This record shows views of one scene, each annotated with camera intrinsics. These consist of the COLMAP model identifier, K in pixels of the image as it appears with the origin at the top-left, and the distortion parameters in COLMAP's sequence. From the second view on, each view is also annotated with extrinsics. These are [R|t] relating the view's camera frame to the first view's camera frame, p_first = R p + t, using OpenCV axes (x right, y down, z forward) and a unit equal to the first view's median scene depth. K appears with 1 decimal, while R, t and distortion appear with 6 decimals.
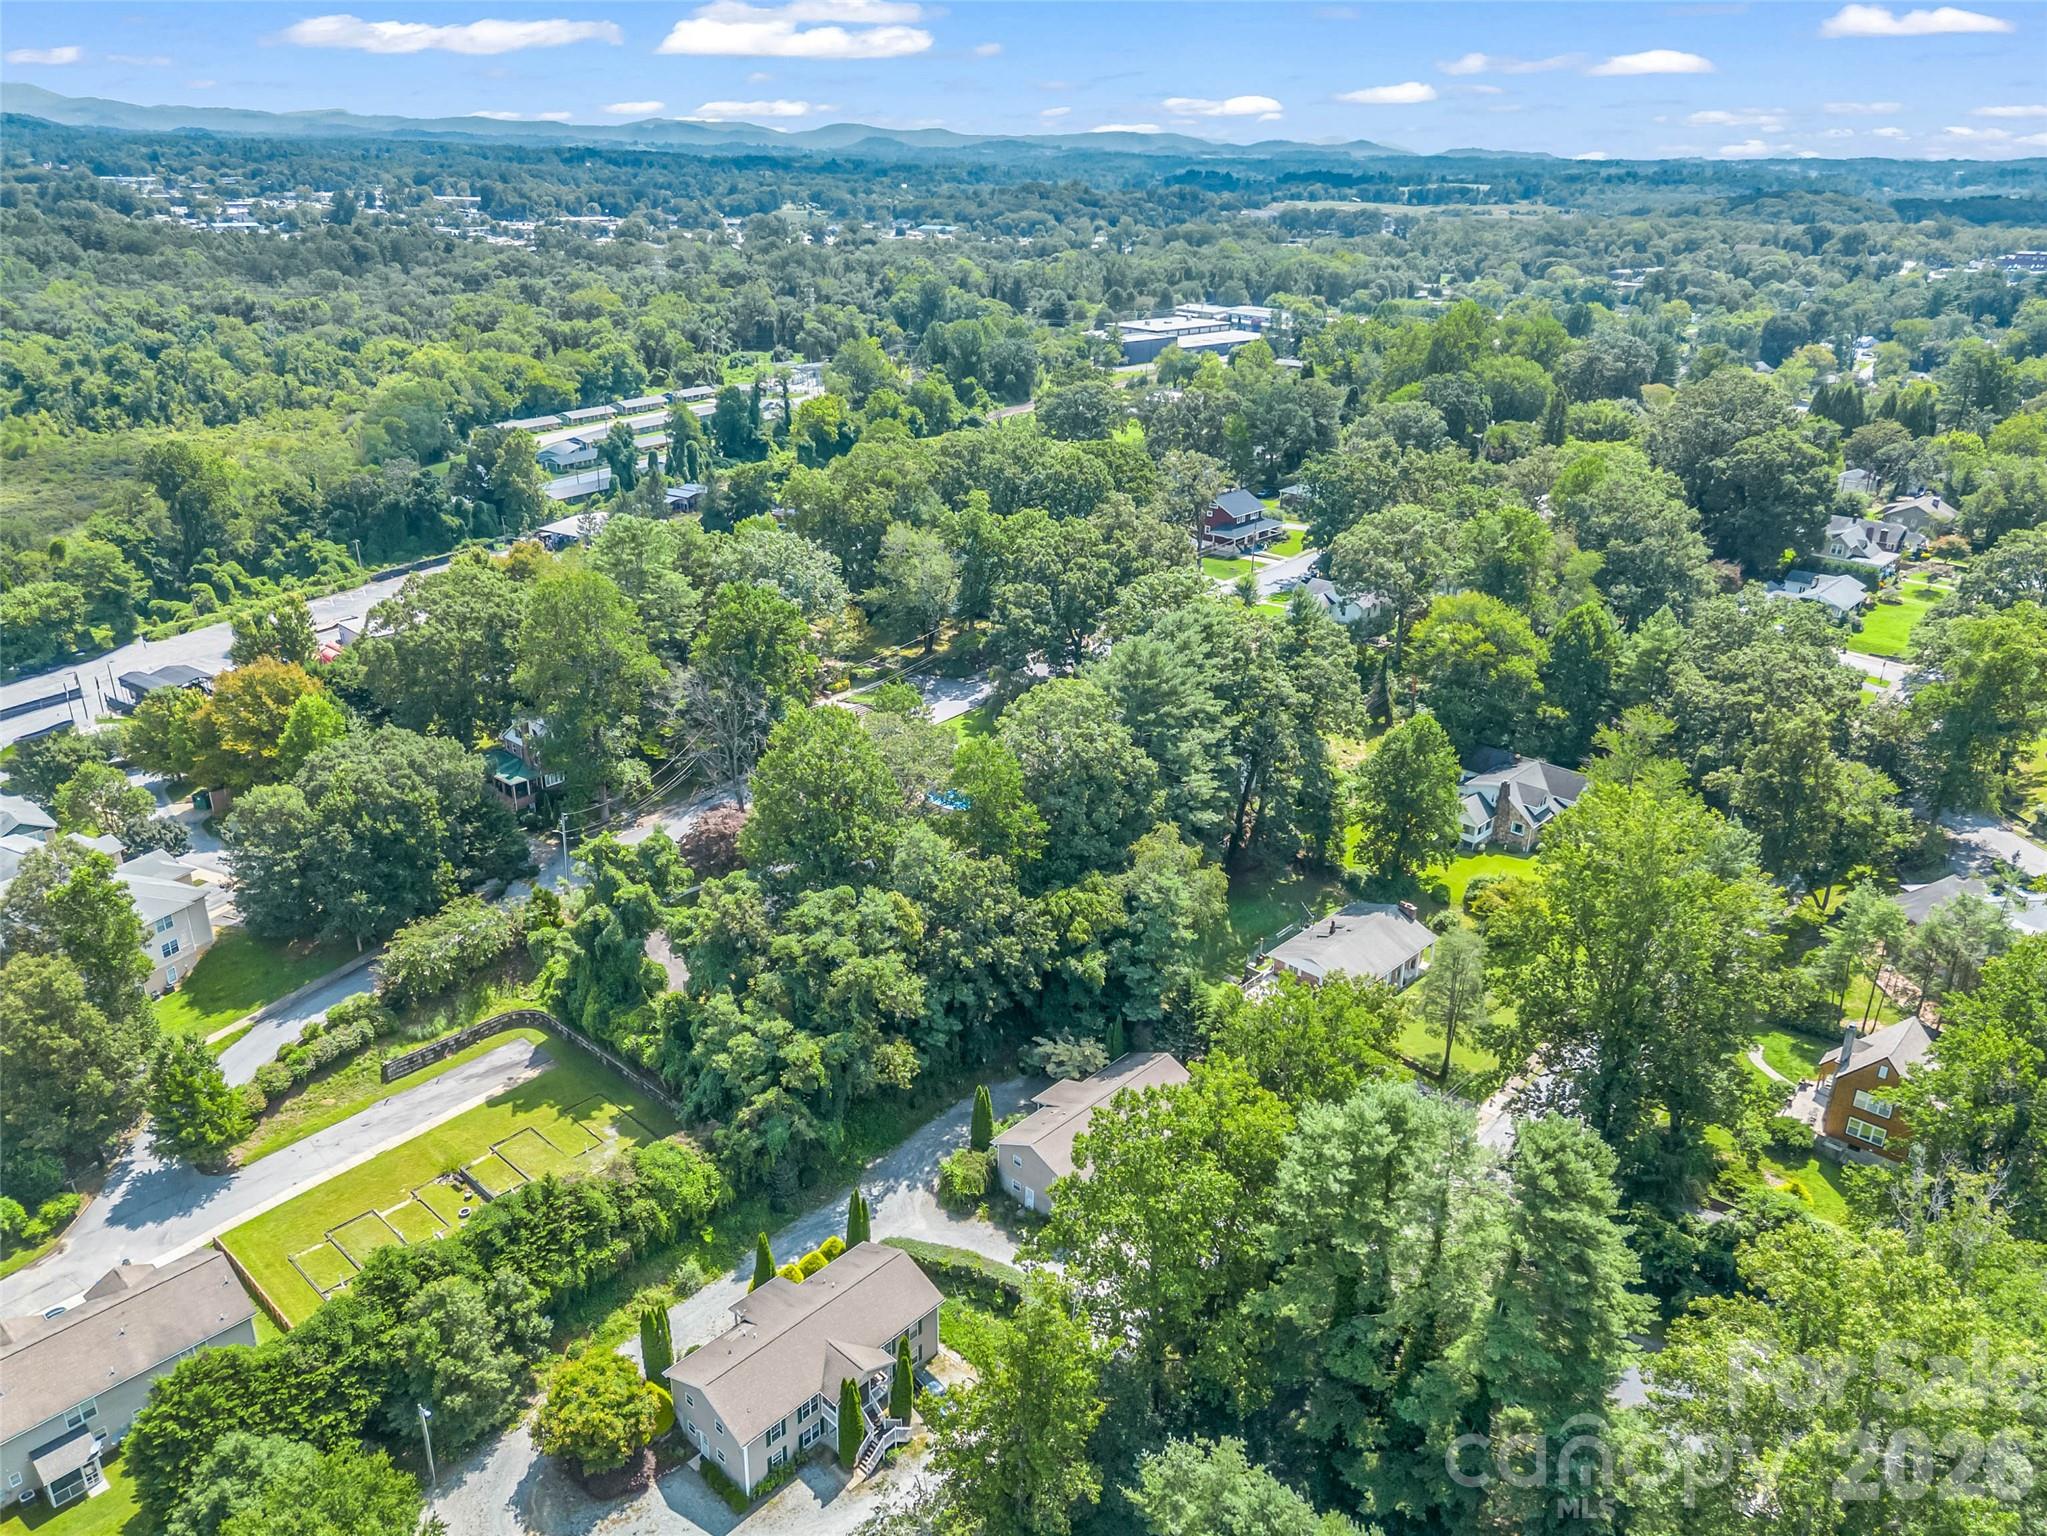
lens RADIAL K [[1481.5, 0, 1023.5], [0, 1481.5, 768.0], [0, 0, 1]] dist [0.043852, -0.034545]
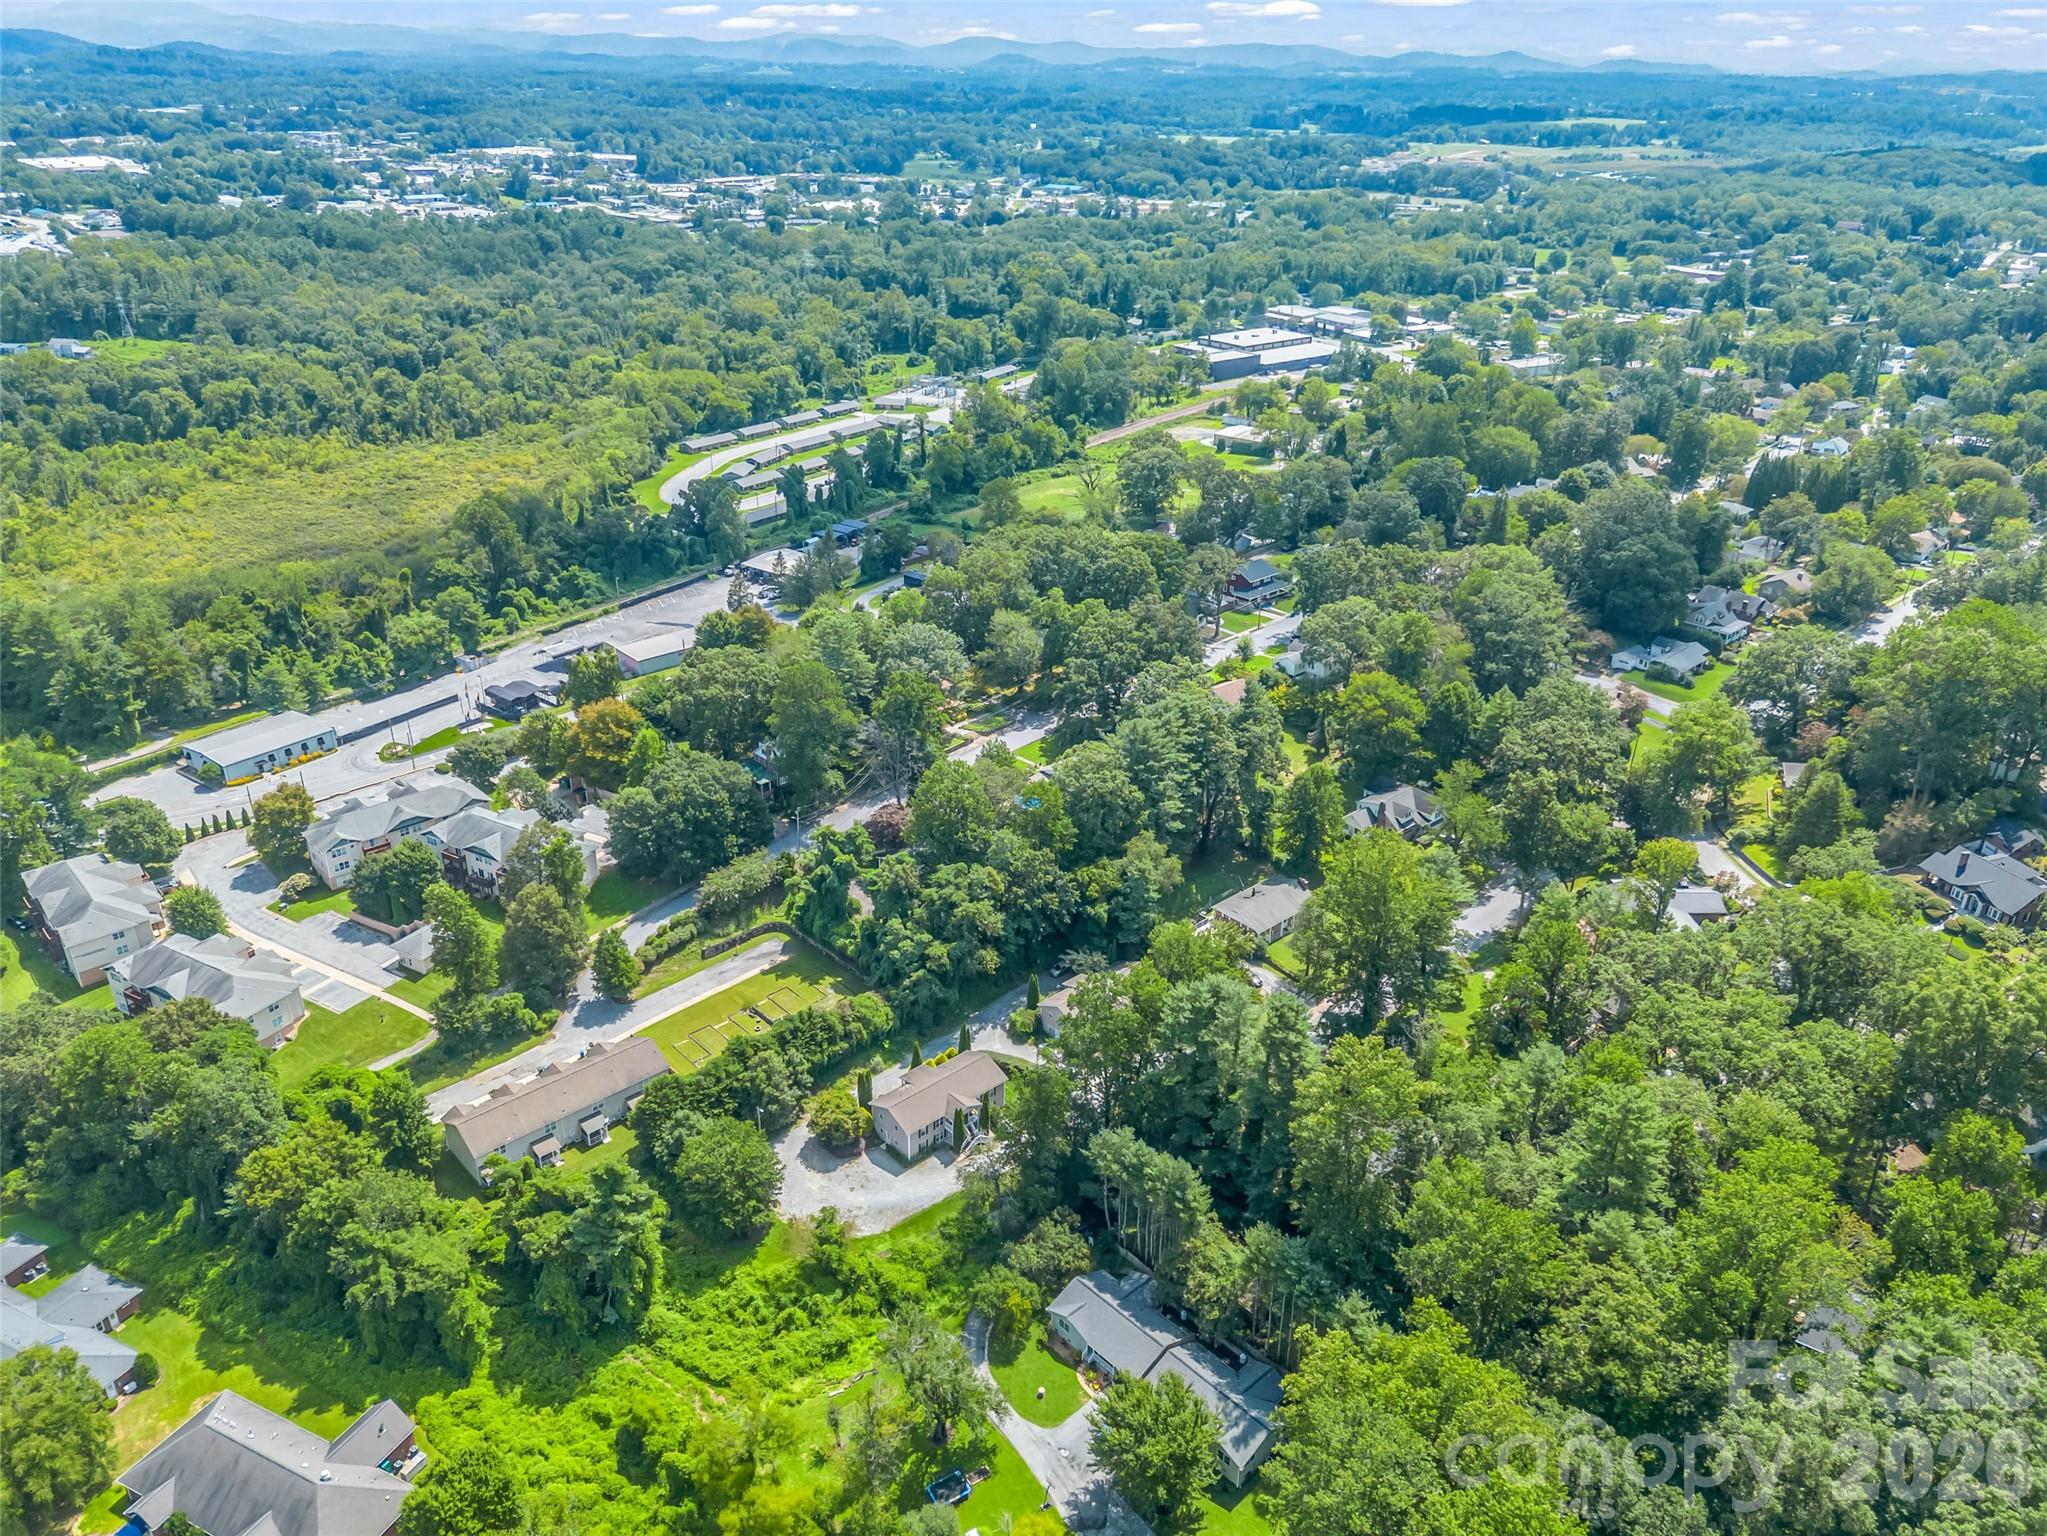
lens RADIAL K [[1481.5, 0, 1023.5], [0, 1481.5, 768.0], [0, 0, 1]] dist [0.043852, -0.034545]
pose [[0.996654, 0.031991, -0.075214, 0.075439], [-0.028083, 0.998228, 0.052452, -0.115066], [0.076759, -0.050164, 0.995787, -0.687104]]
